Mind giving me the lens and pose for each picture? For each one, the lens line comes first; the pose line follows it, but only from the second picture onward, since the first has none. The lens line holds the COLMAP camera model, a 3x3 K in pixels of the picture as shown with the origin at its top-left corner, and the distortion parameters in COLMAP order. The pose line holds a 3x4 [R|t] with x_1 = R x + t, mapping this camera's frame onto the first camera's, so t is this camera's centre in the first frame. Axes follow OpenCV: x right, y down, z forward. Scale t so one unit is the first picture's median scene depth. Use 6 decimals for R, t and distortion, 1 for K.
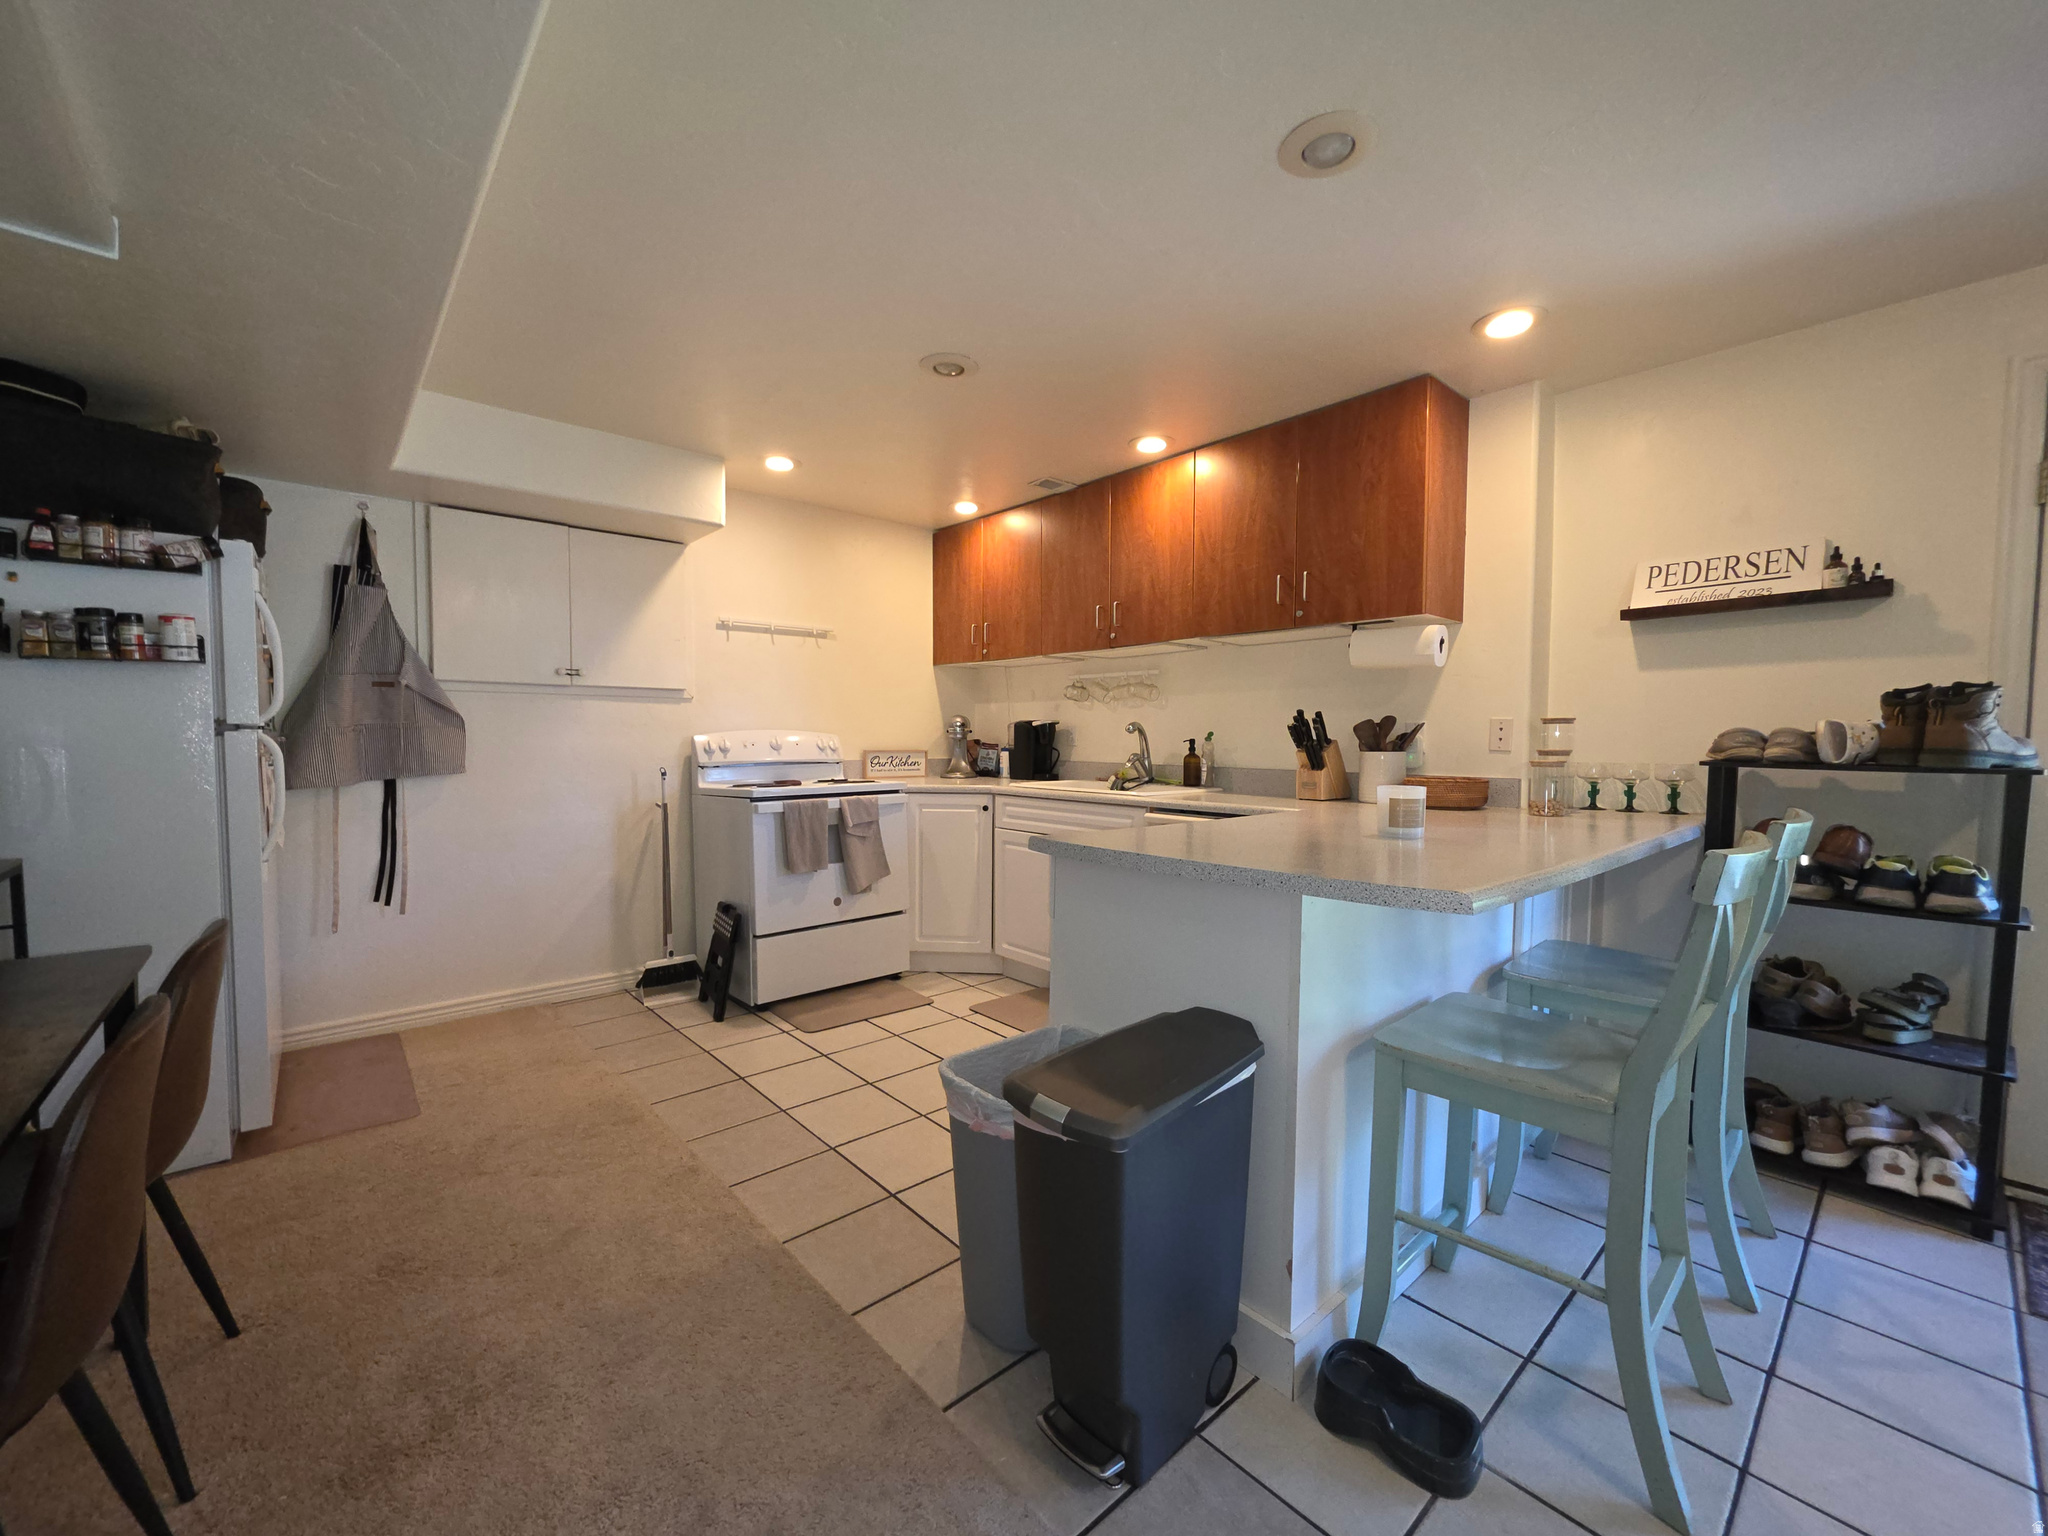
lens RADIAL K [[817.4, 0, 1016.1], [0, 817.4, 770.8], [0, 0, 1]] dist [0.000117, 0.000468]
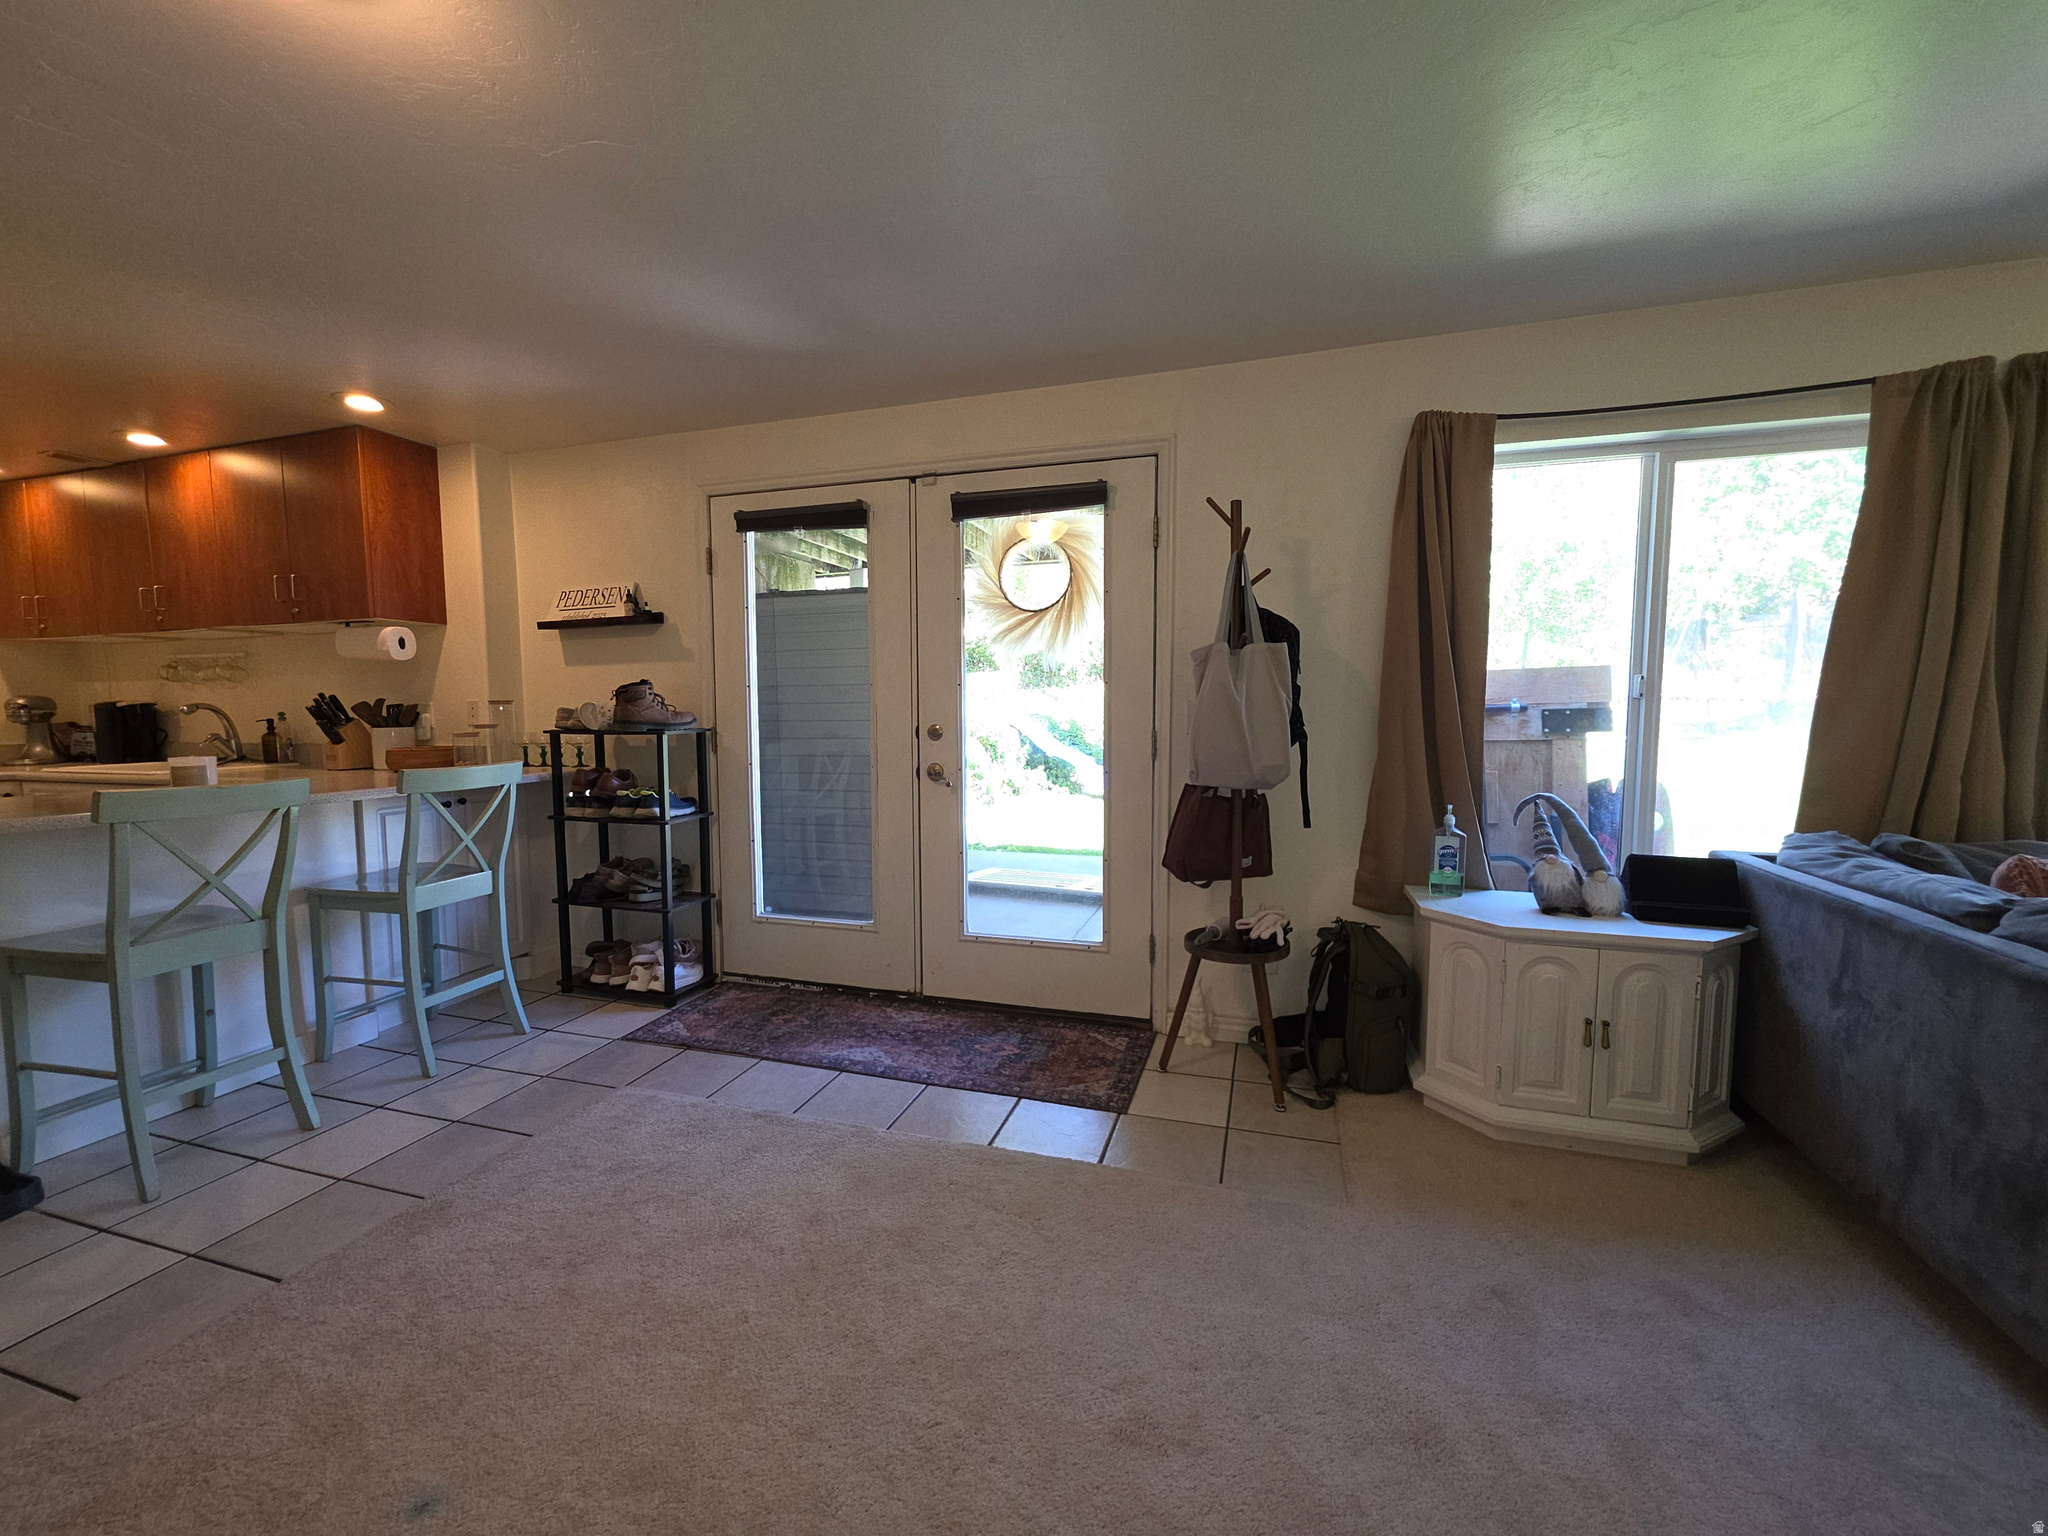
lens RADIAL K [[820.6, 0, 1014.0], [0, 820.6, 769.3], [0, 0, 1]] dist [0.000624, 0.000484]
pose [[0.855574, -0.050019, 0.515258, 0.584385], [0.033452, 0.998583, 0.041393, 0.018622], [-0.516598, -0.018178, 0.856035, -0.511622]]
